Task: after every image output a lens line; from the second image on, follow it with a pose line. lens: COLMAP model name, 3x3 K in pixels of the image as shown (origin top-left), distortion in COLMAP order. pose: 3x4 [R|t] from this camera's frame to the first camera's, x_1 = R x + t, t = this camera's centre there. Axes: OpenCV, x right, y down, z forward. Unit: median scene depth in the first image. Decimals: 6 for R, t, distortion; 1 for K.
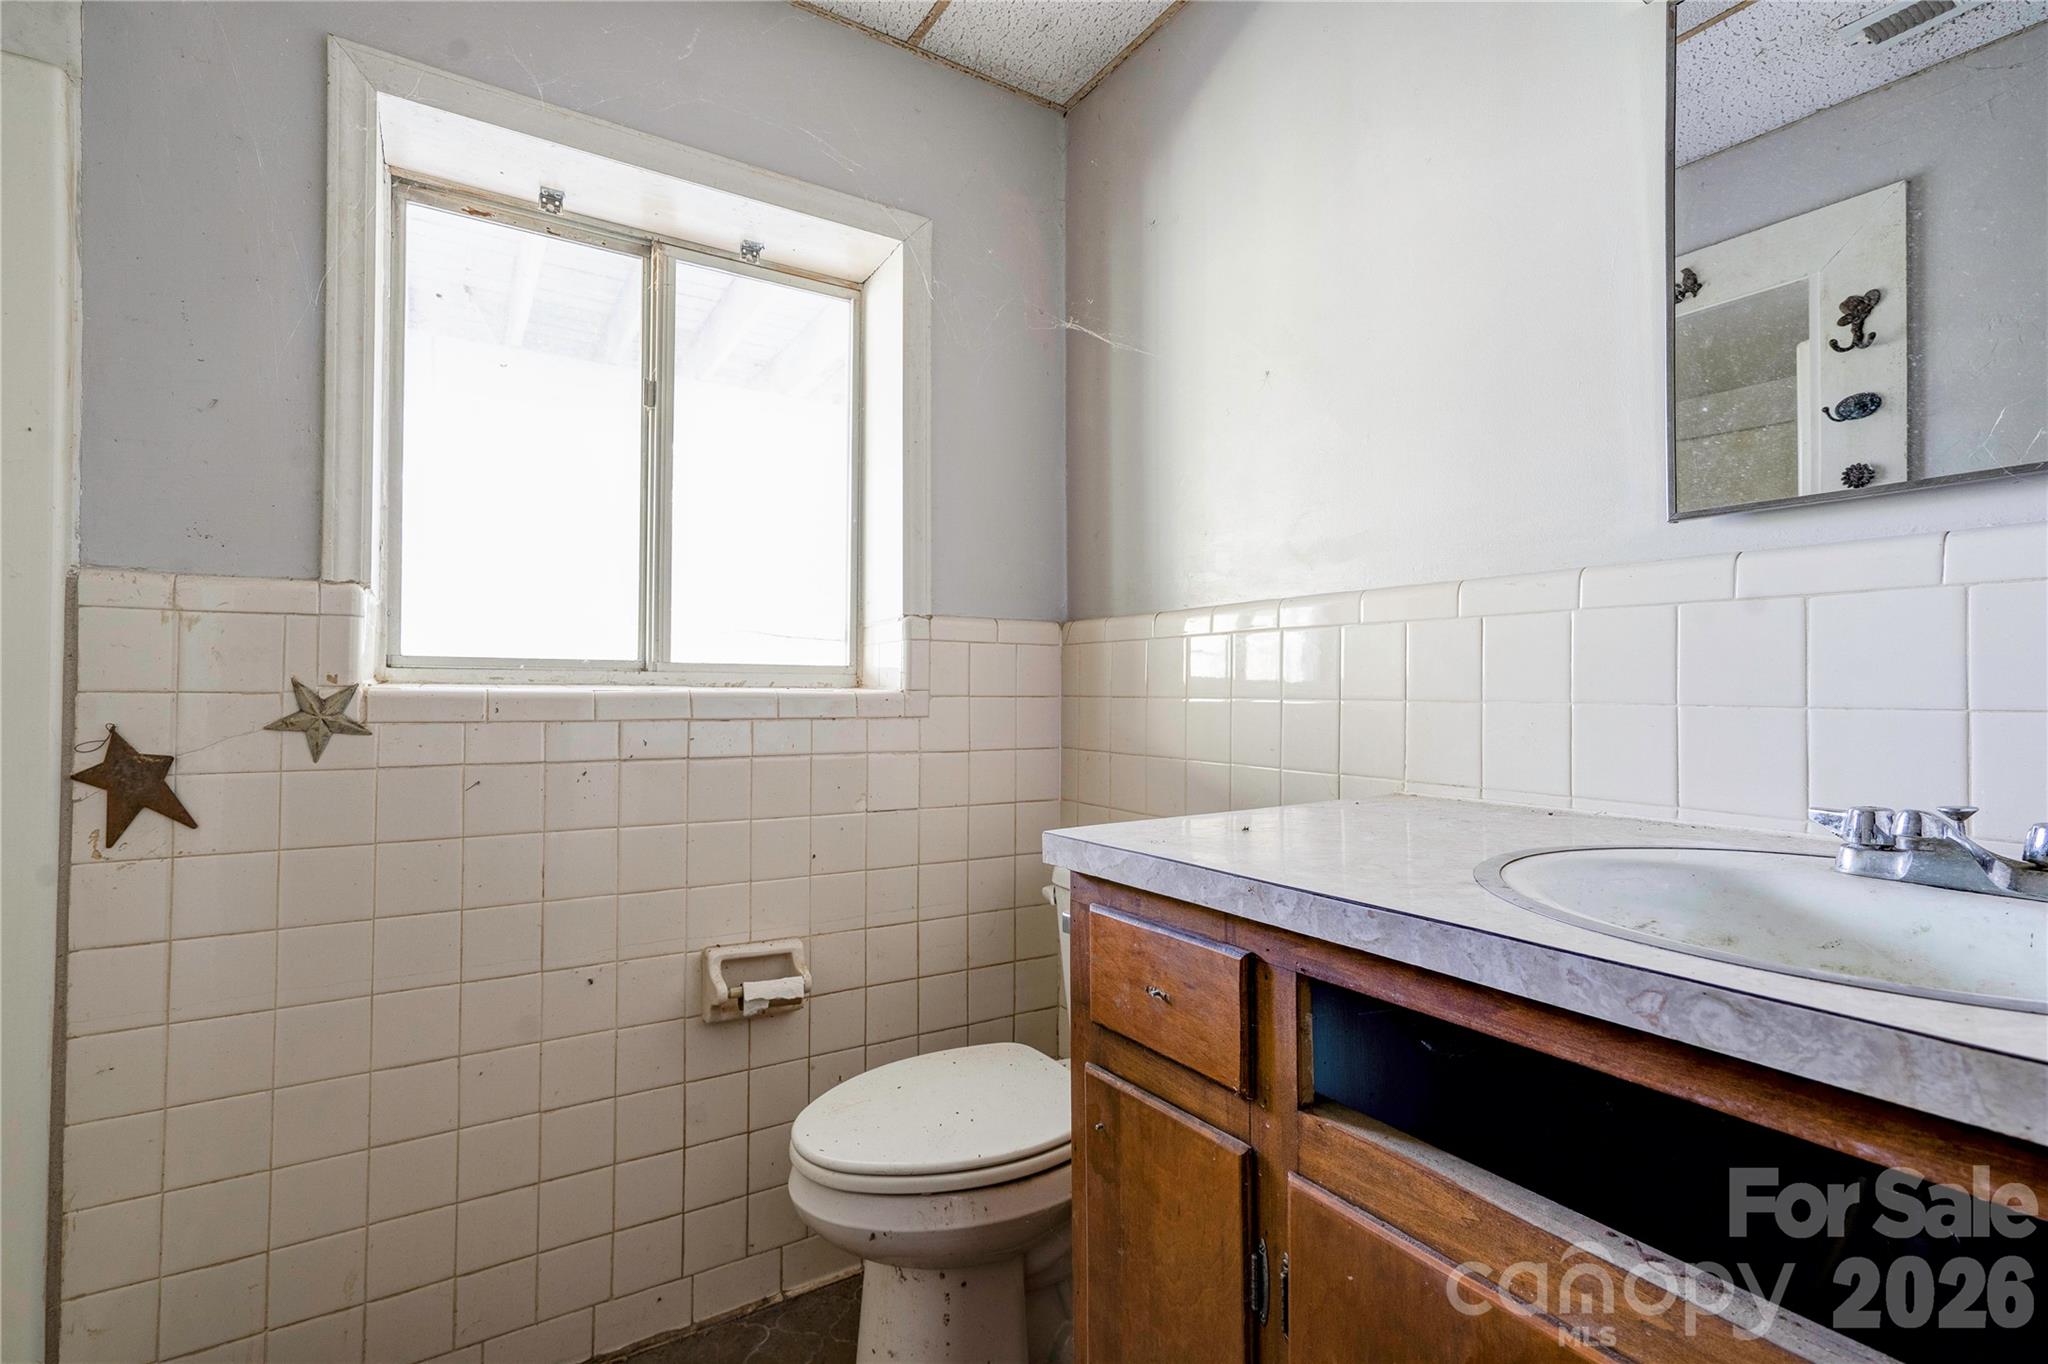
lens RADIAL K [[947.0, 0, 1028.4], [0, 947.0, 677.7], [0, 0, 1]] dist [0.001380, 0.005985]
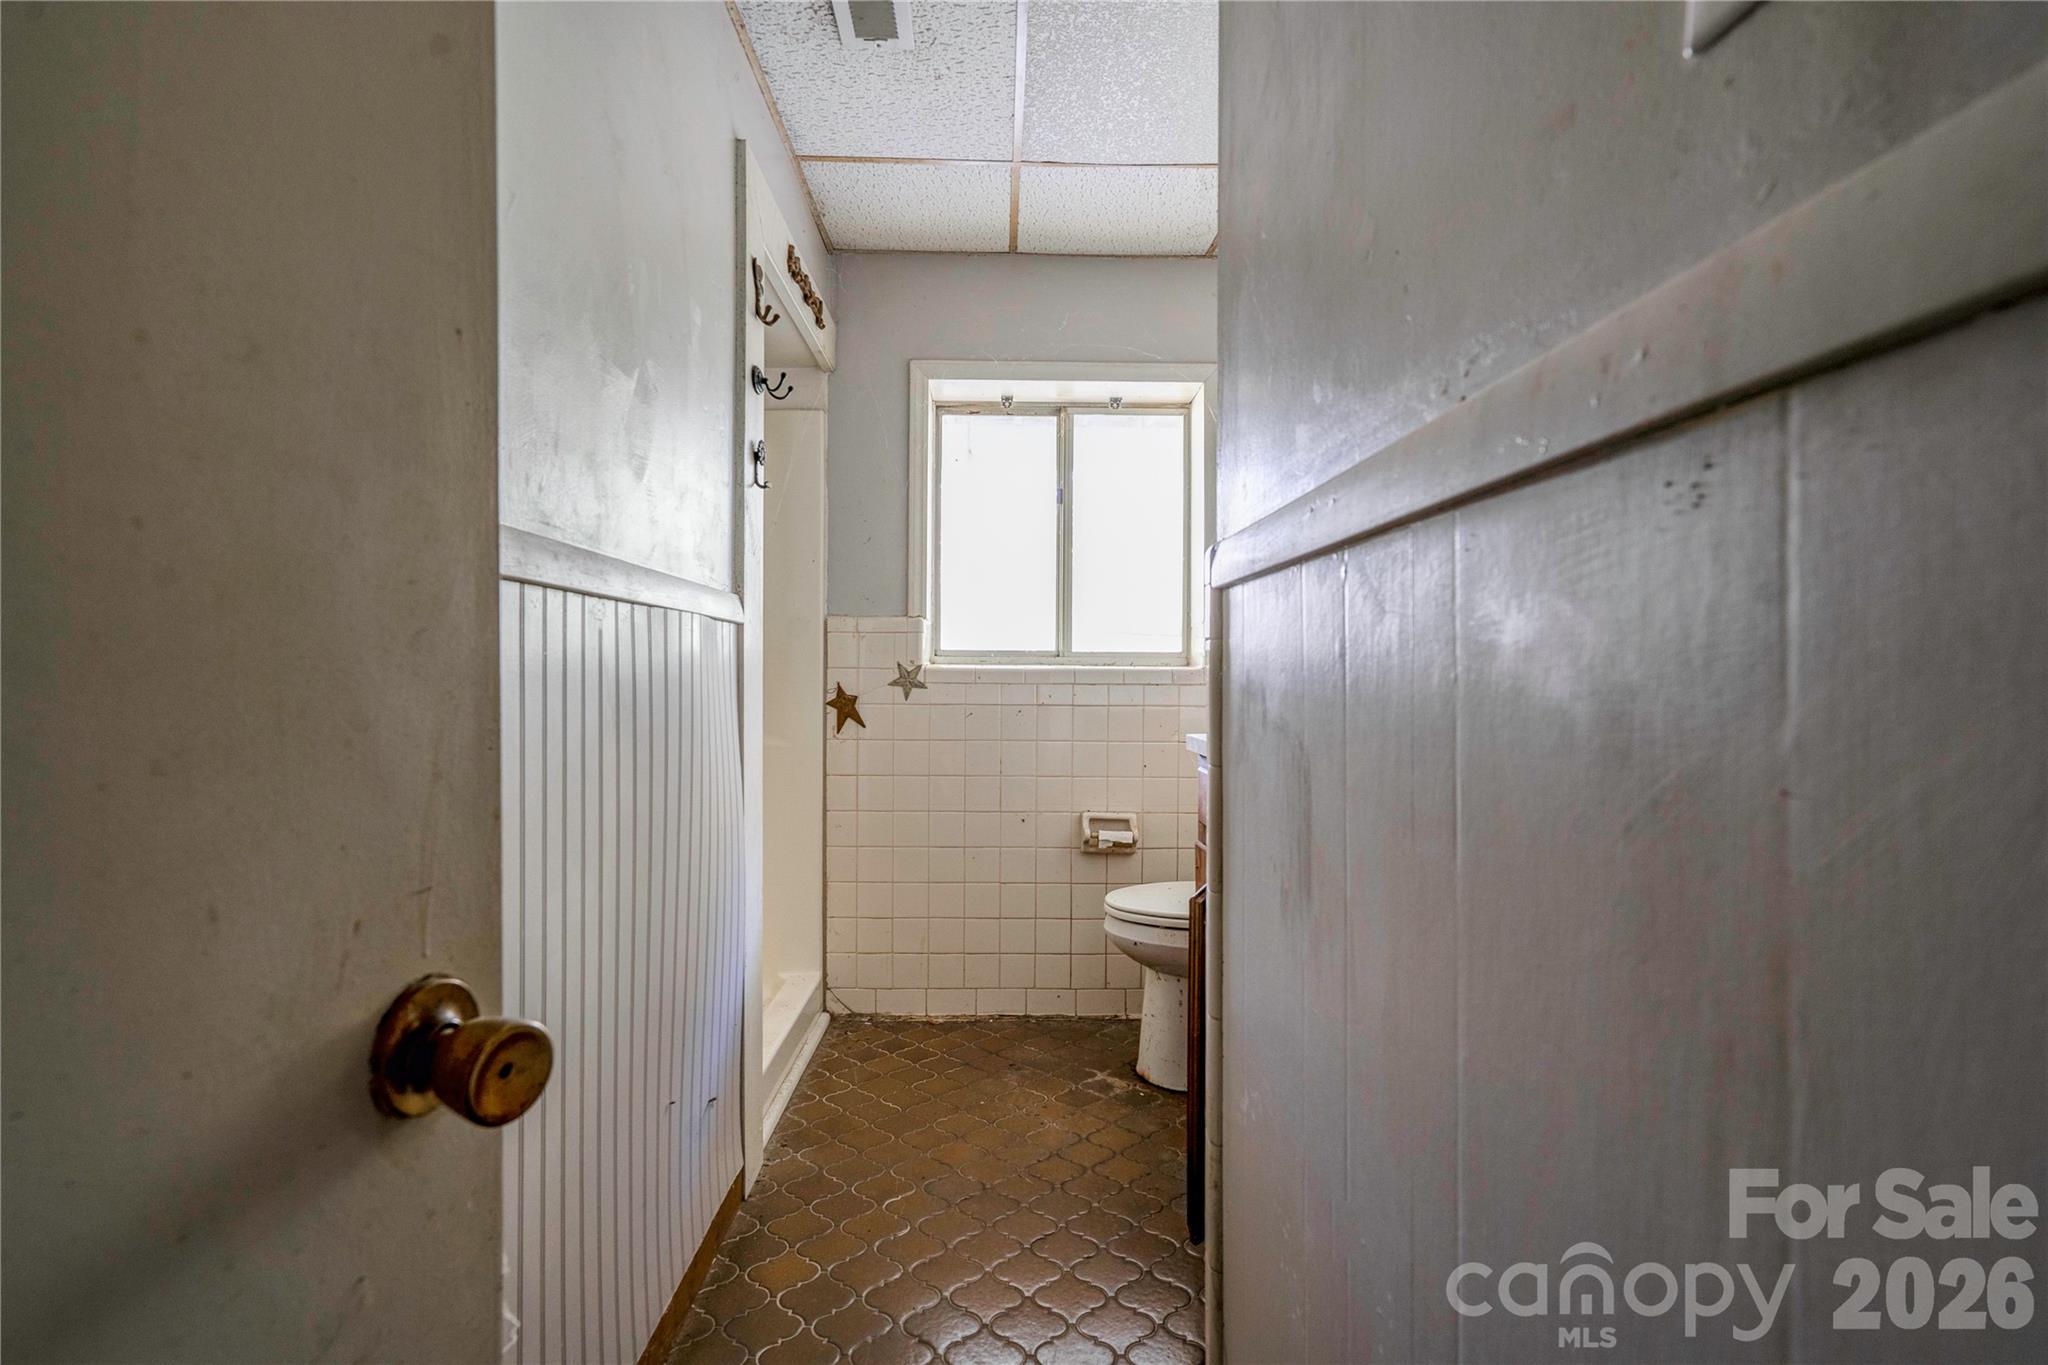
lens RADIAL K [[947.0, 0, 1023.7], [0, 947.0, 676.3], [0, 0, 1]] dist [0.001380, 0.005985]
pose [[0.867630, 0.002954, -0.497202, 0.477027], [0.006486, 0.999830, 0.017259, -0.001788], [0.497168, -0.018199, 0.867463, -0.635672]]
